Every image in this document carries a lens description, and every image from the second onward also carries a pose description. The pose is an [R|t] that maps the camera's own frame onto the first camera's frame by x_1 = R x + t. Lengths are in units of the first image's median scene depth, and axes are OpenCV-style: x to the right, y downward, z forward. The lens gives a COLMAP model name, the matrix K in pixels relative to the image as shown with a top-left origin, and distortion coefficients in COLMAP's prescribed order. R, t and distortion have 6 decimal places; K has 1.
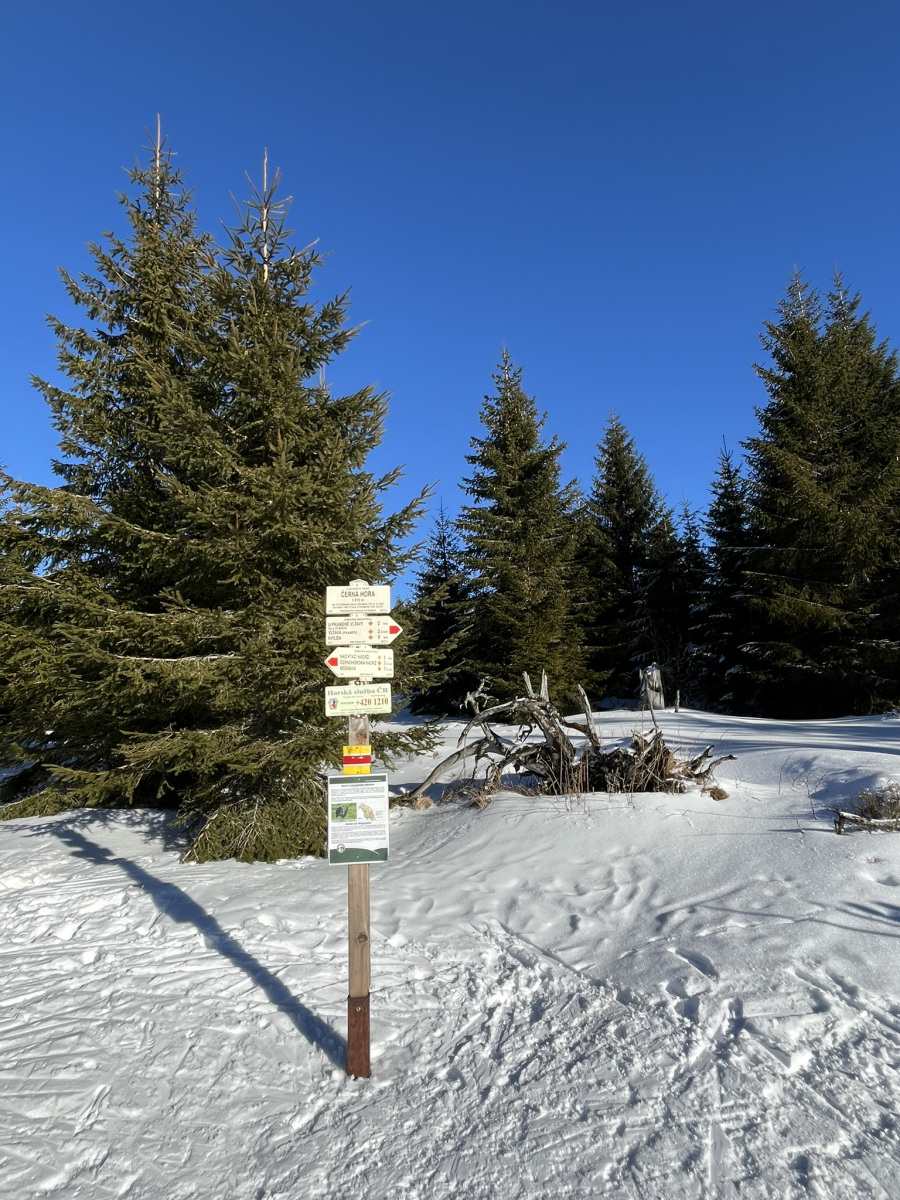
lens RADIAL K [[603.8, 0, 443.9], [0, 603.8, 594.2], [0, 0, 1]] dist [0.002102, 0.000104]
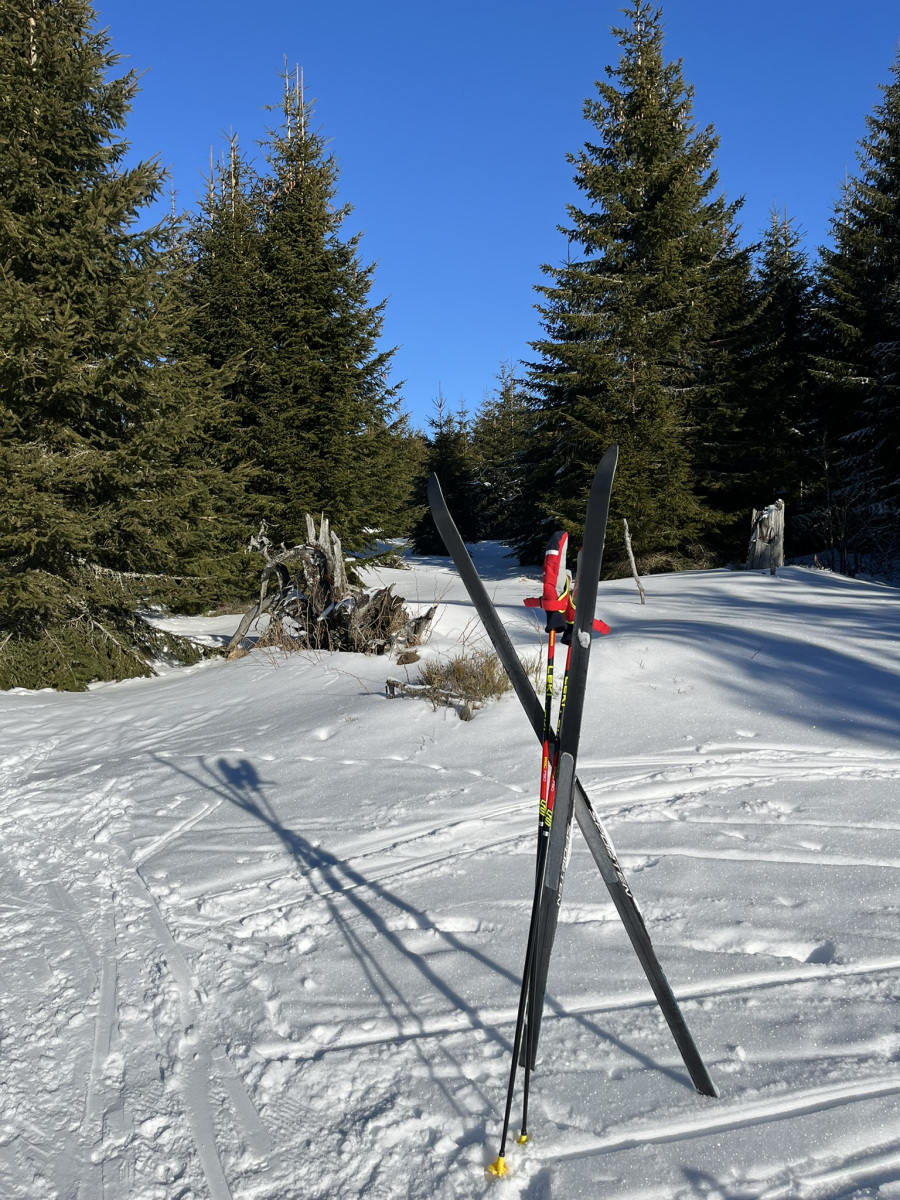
lens RADIAL K [[912.2, 0, 457.2], [0, 912.2, 607.2], [0, 0, 1]] dist [0.040635, -0.053479]
pose [[0.942479, 0.051735, -0.330236, 0.970962], [0.029134, 0.971477, 0.235338, -0.053011], [0.332992, -0.231422, 0.914090, -0.177457]]
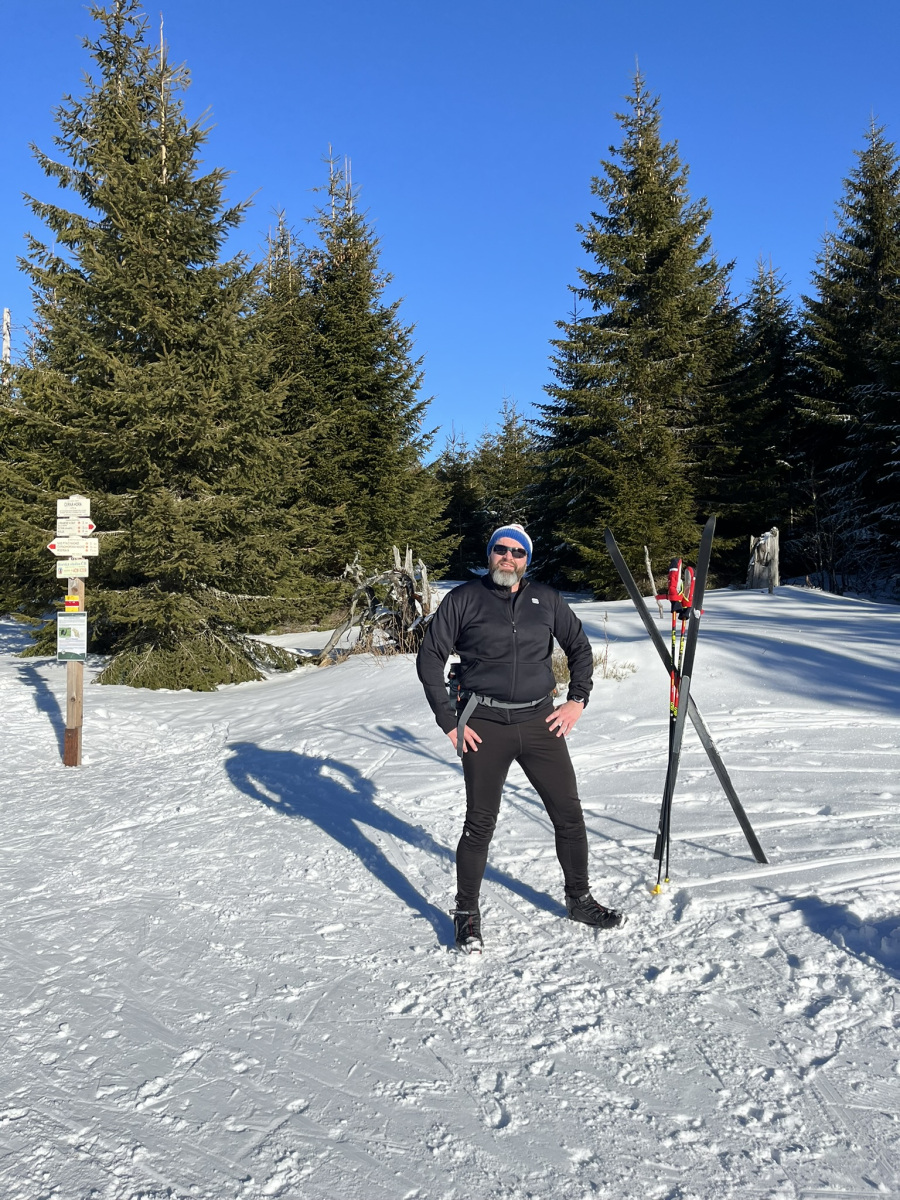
lens RADIAL K [[912.2, 0, 441.9], [0, 912.2, 596.1], [0, 0, 1]] dist [0.040635, -0.053479]
pose [[0.941233, 0.029501, -0.336468, 0.949927], [0.039200, 0.979905, 0.195575, -0.117832], [0.335476, -0.197271, 0.921162, -0.572770]]
